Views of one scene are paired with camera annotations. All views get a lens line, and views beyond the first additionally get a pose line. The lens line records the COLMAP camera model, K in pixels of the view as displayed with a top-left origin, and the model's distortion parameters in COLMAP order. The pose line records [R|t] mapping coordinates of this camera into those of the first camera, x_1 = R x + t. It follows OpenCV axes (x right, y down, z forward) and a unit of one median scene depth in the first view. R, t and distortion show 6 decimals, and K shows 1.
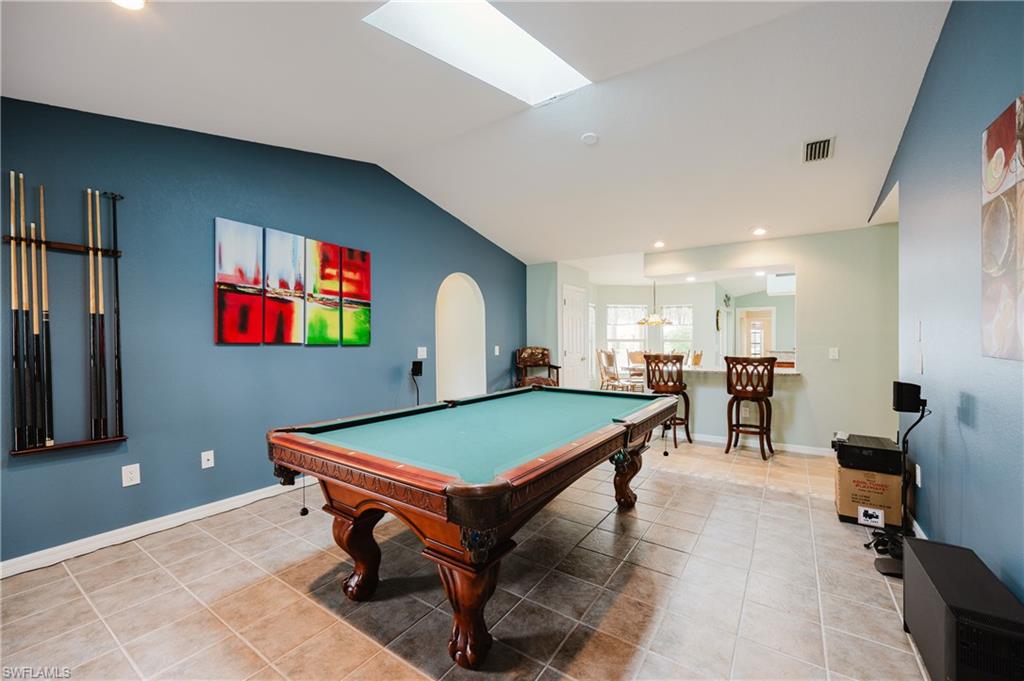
lens RADIAL K [[411.8, 0, 509.7], [0, 411.8, 342.3], [0, 0, 1]] dist [-0.000296, -0.000020]
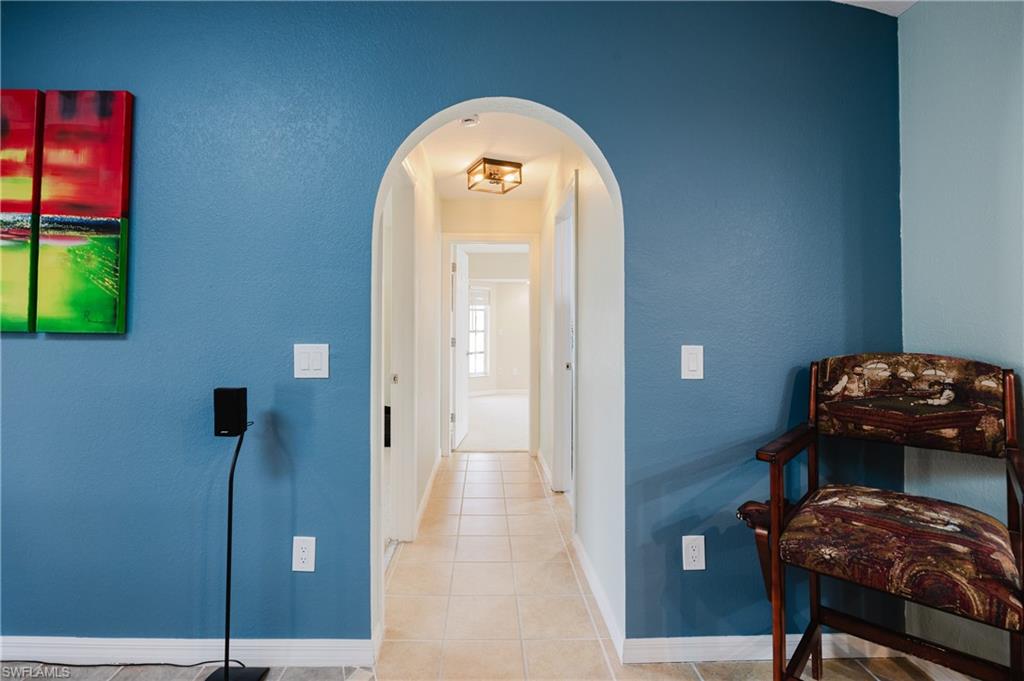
lens RADIAL K [[444.6, 0, 511.3], [0, 444.6, 336.9], [0, 0, 1]] dist [-0.019868, 0.000894]
pose [[0.572552, 0.015911, -0.819714, 0.203094], [-0.007604, 0.999872, 0.014097, 0.000989], [0.819833, -0.001839, 0.572600, 1.104086]]
